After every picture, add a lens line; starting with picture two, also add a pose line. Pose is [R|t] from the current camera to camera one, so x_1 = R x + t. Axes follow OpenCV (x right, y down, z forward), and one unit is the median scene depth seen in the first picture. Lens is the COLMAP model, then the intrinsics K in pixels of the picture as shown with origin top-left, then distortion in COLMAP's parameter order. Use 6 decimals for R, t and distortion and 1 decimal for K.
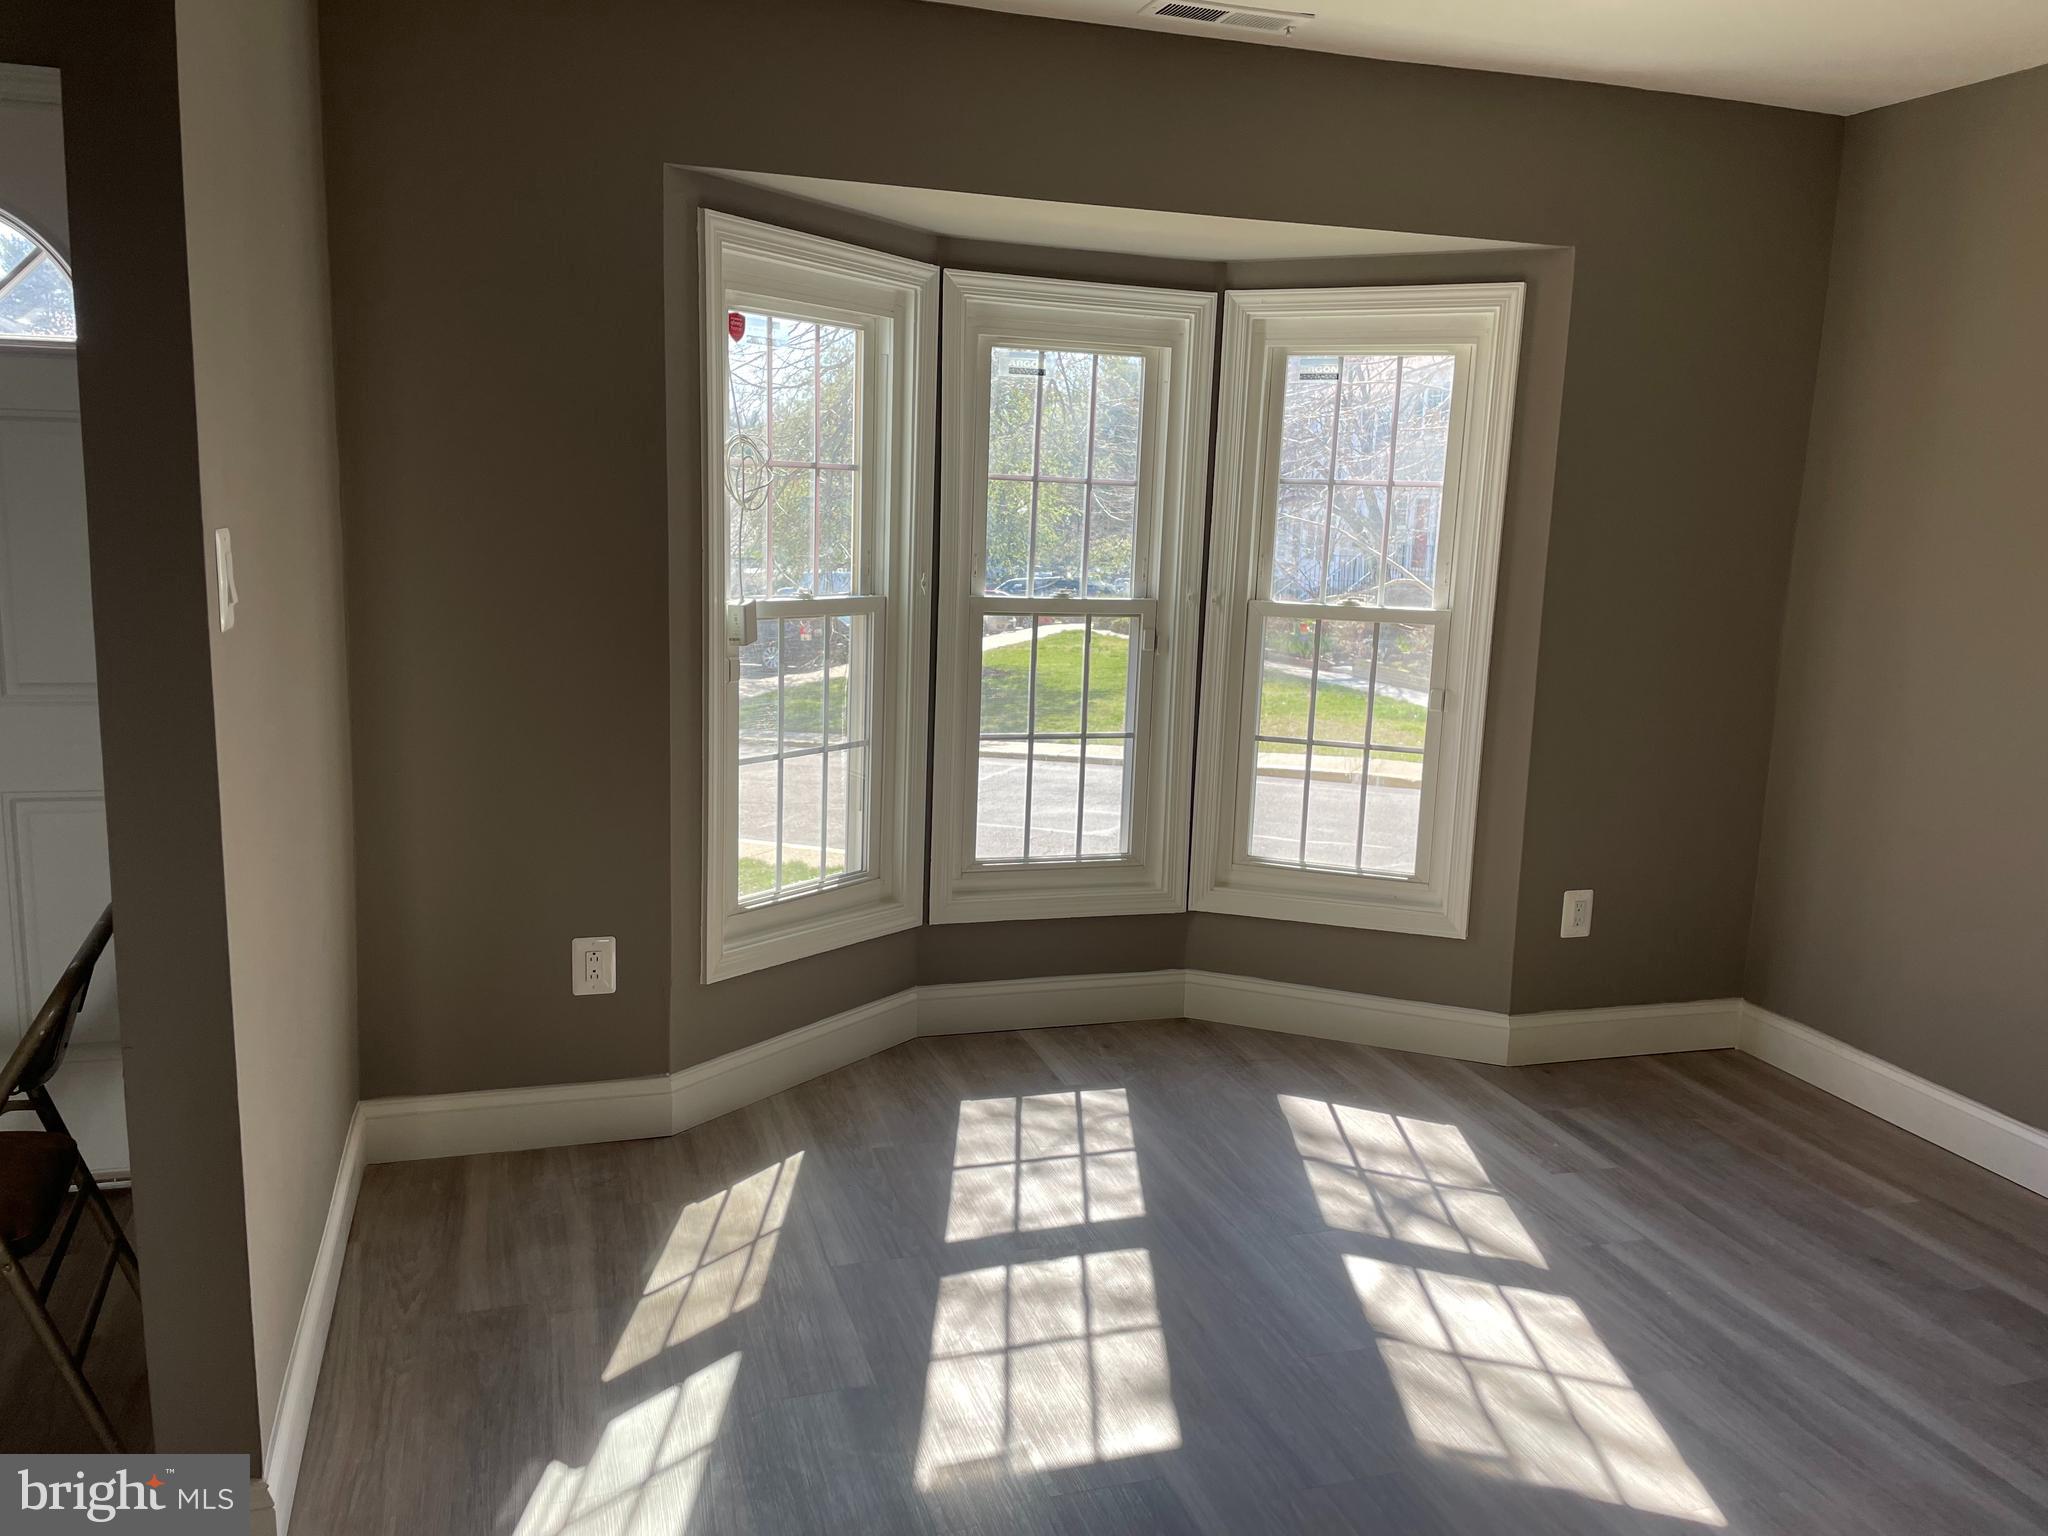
lens RADIAL K [[1557.6, 0, 1021.8], [0, 1557.6, 765.5], [0, 0, 1]] dist [0.106073, -0.138070]
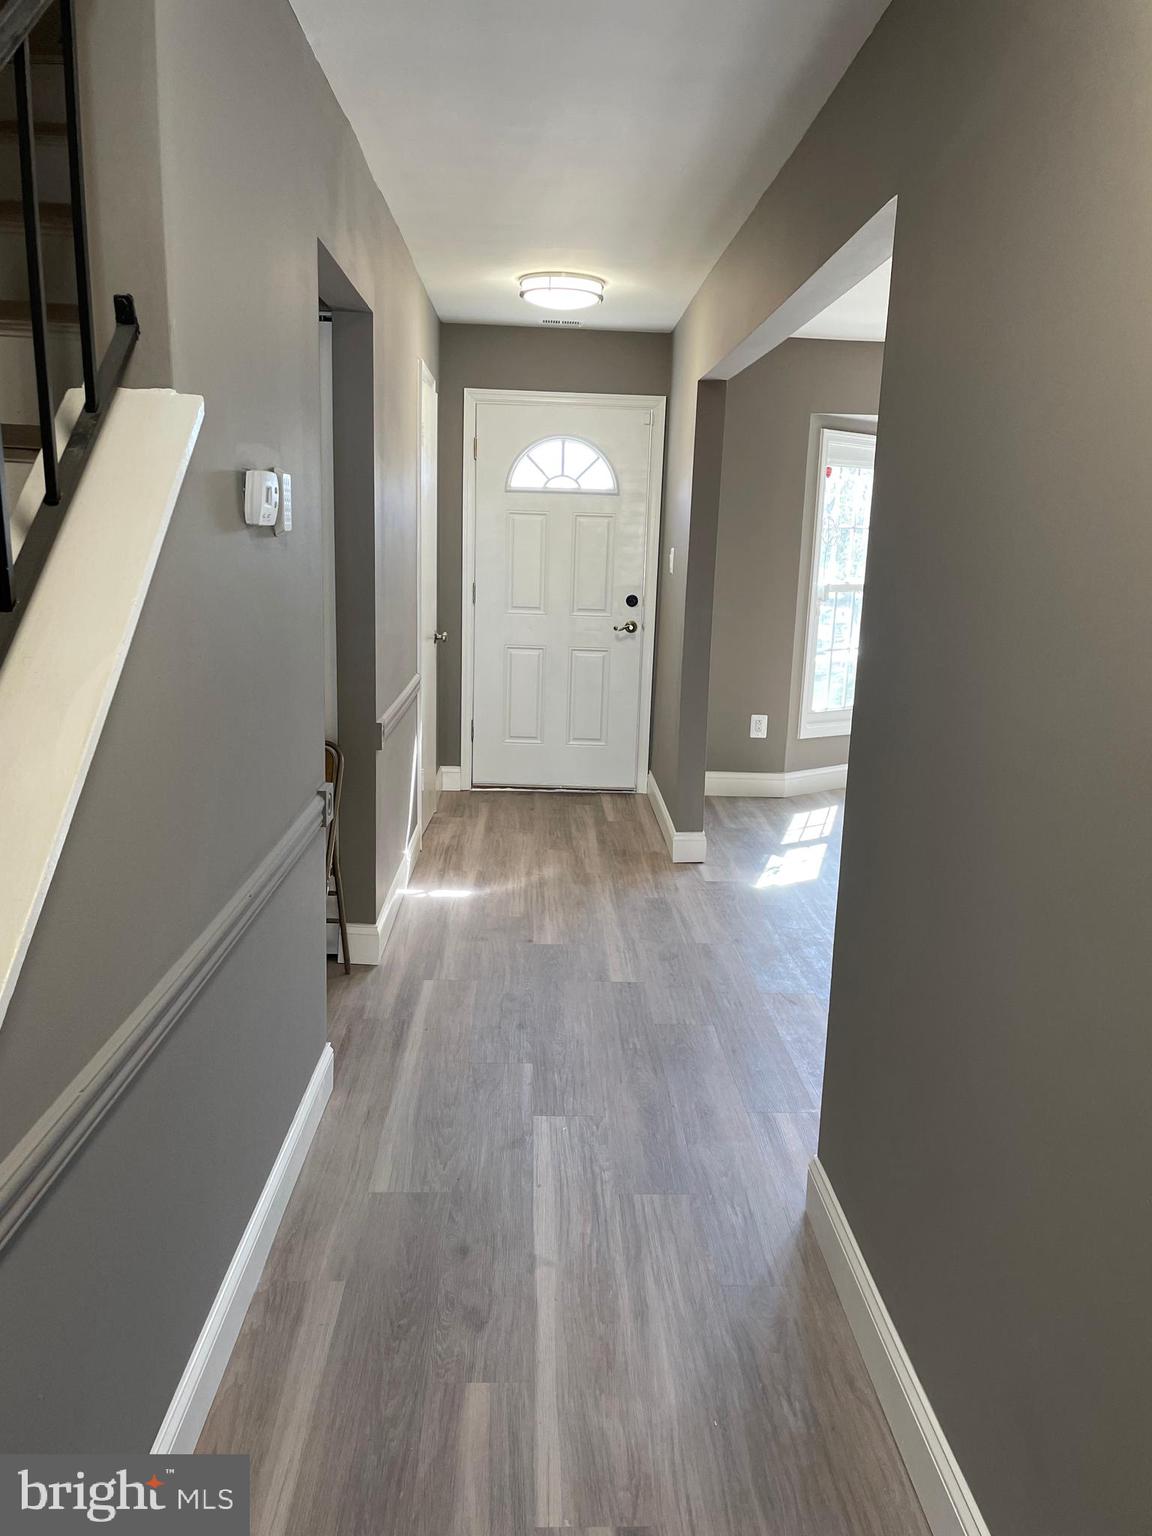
lens RADIAL K [[1168.2, 0, 576.0], [0, 1168.2, 768.0], [0, 0, 1]] dist [0.106073, -0.138070]
pose [[0.960266, 0.051678, -0.274260, -0.031081], [-0.047561, 0.998634, 0.021644, 0.168952], [0.275004, -0.007740, 0.961412, -0.922644]]
